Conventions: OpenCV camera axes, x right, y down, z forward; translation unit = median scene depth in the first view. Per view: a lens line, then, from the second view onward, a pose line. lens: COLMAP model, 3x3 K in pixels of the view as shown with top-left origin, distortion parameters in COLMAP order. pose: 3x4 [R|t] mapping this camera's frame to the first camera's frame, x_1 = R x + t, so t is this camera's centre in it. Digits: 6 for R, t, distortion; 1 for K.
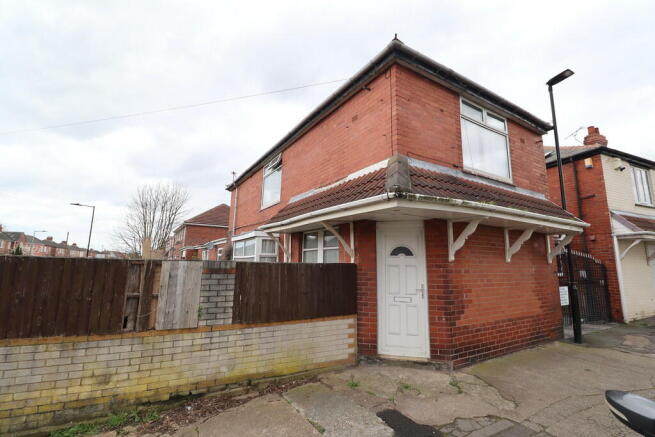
lens RADIAL K [[302.6, 0, 328.2], [0, 302.6, 211.1], [0, 0, 1]] dist [-0.000959, -0.000482]
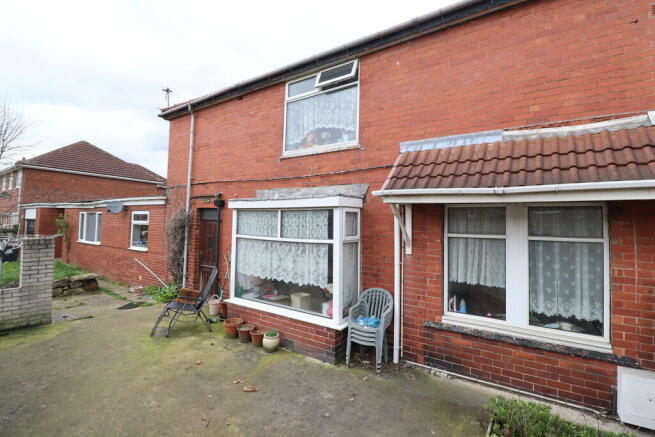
lens RADIAL K [[302.6, 0, 328.2], [0, 302.6, 211.1], [0, 0, 1]] dist [-0.000959, -0.000482]
pose [[0.910136, 0.028512, 0.413328, -0.420011], [-0.083349, 0.989833, 0.115252, 0.027539], [-0.405840, -0.139345, 0.903259, 0.454086]]
